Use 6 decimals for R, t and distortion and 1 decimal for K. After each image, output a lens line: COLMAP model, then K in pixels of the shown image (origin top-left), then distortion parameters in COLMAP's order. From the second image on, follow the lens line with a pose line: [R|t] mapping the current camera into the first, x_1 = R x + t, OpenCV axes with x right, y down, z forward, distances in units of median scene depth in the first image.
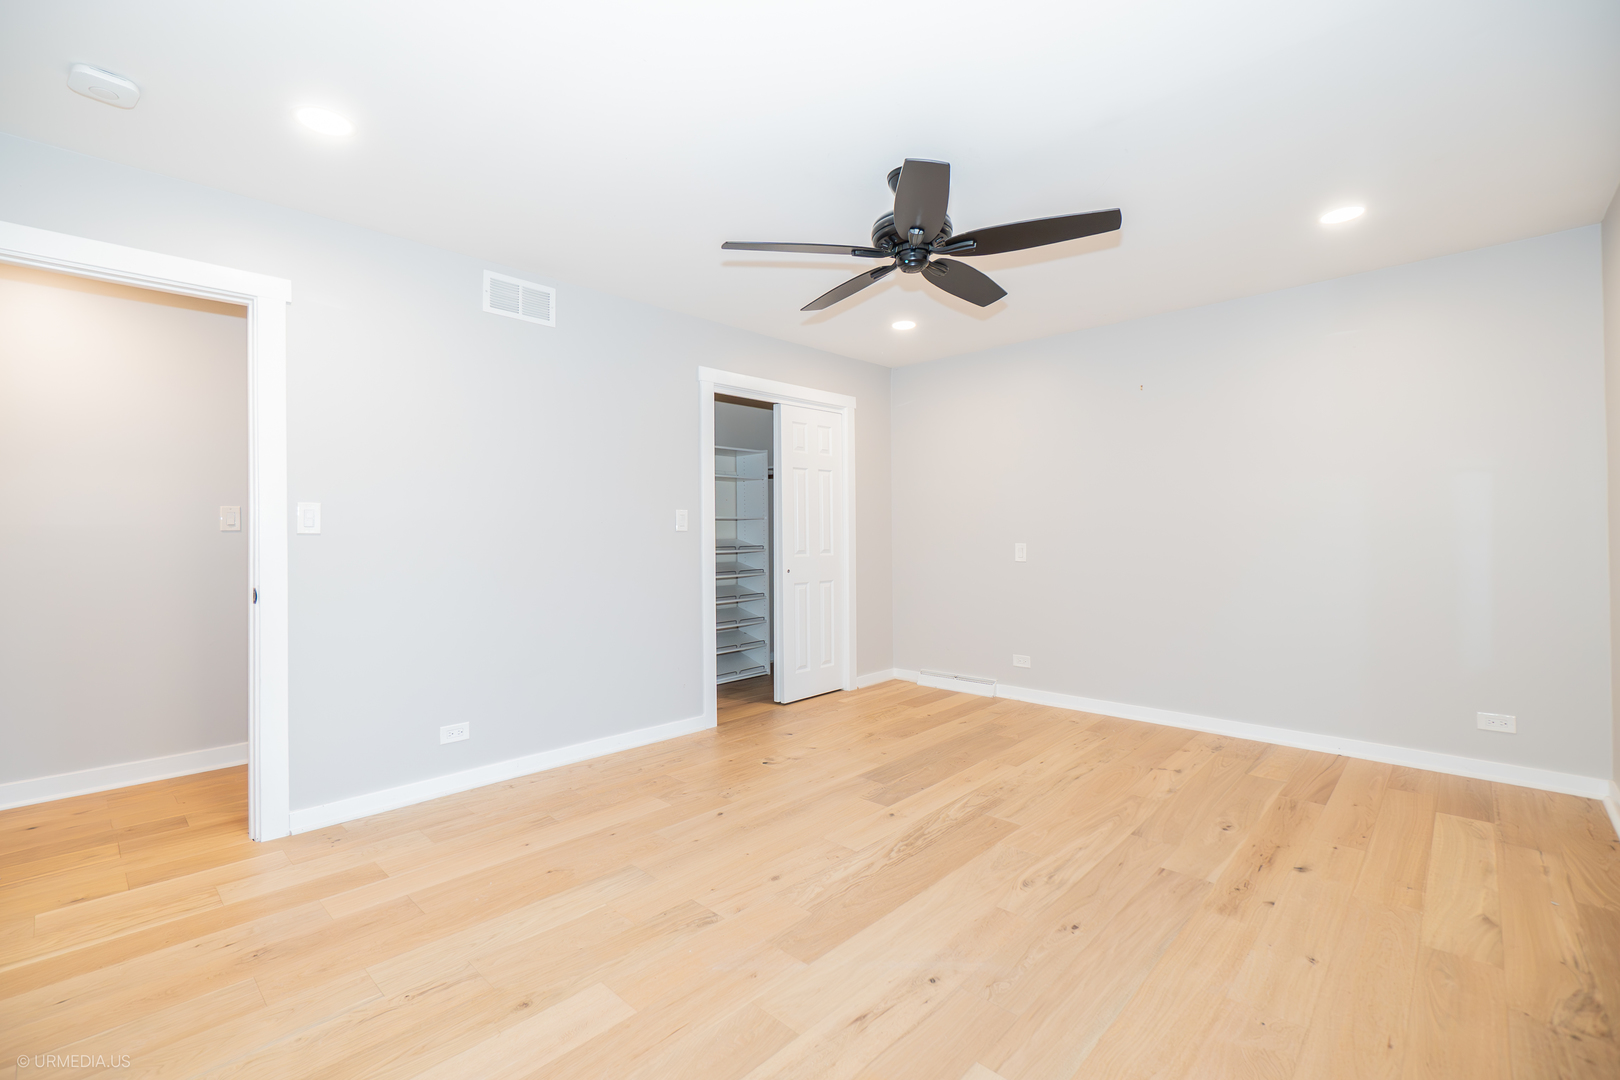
lens RADIAL K [[704.9, 0, 796.4], [0, 704.9, 539.3], [0, 0, 1]] dist [-0.002020, 0.000010]
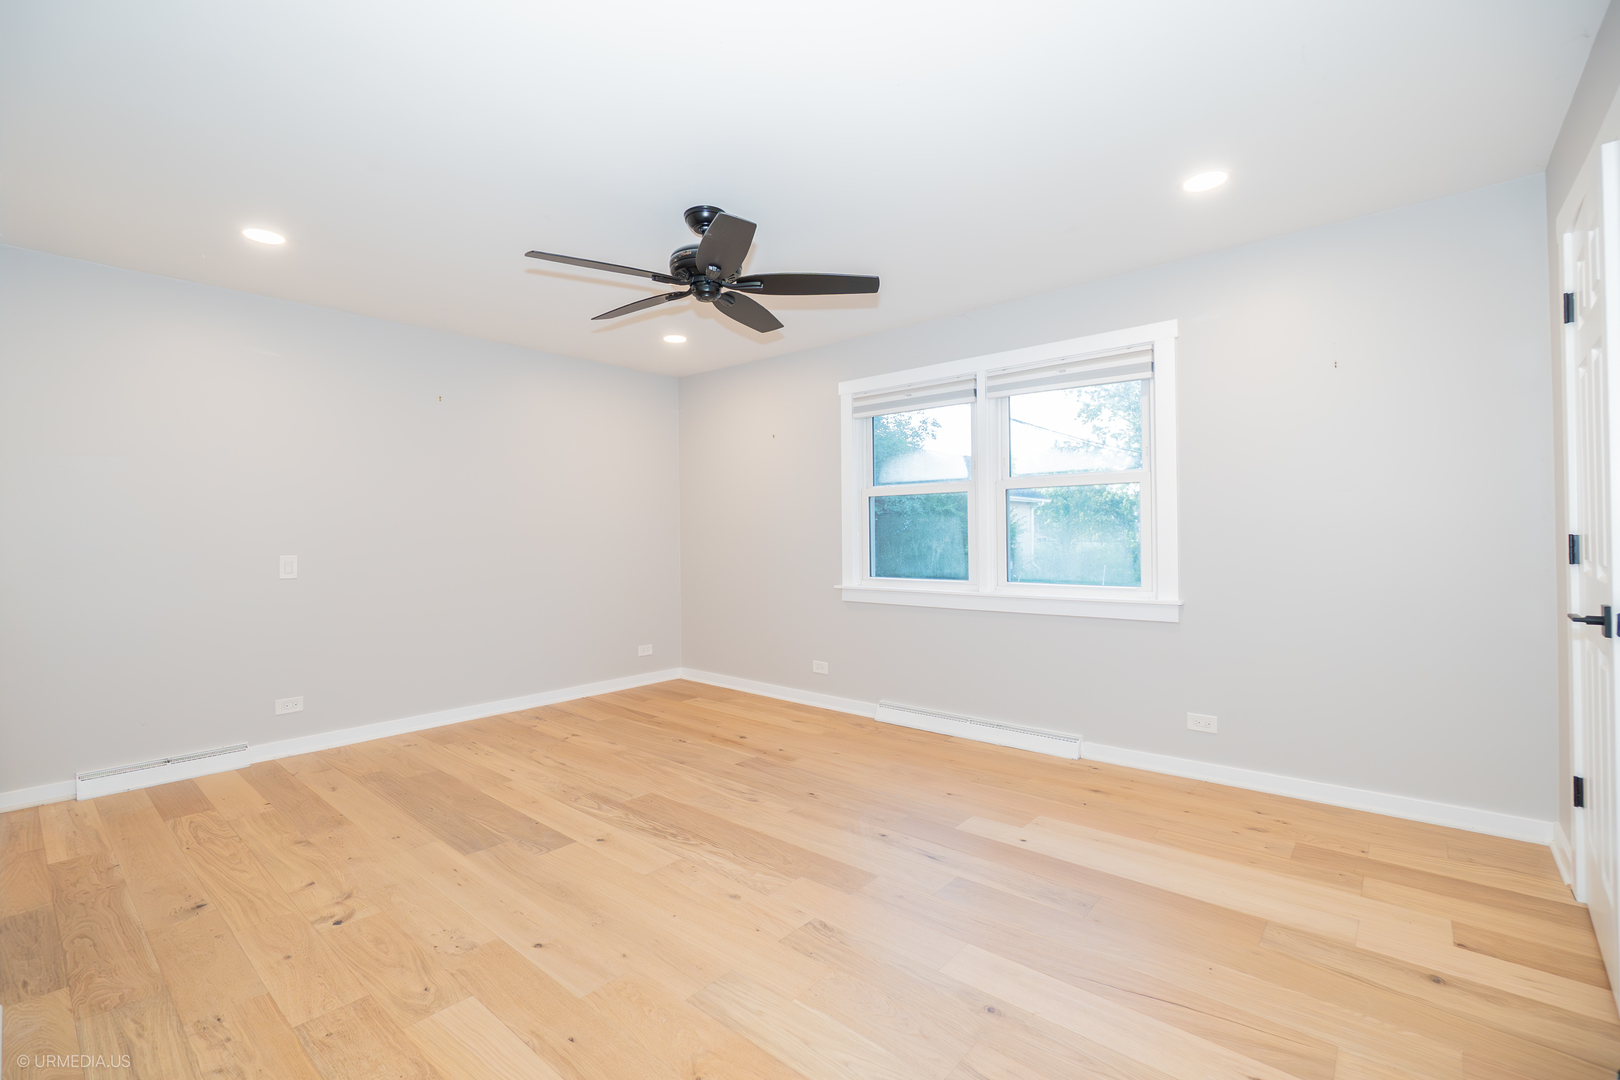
lens RADIAL K [[704.9, 0, 796.1], [0, 704.9, 535.4], [0, 0, 1]] dist [-0.002020, 0.000010]
pose [[-0.041933, 0.007732, 0.999090, -0.819548], [0.017078, 0.999830, -0.007021, -0.001725], [-0.998974, 0.016769, -0.042058, 0.781251]]
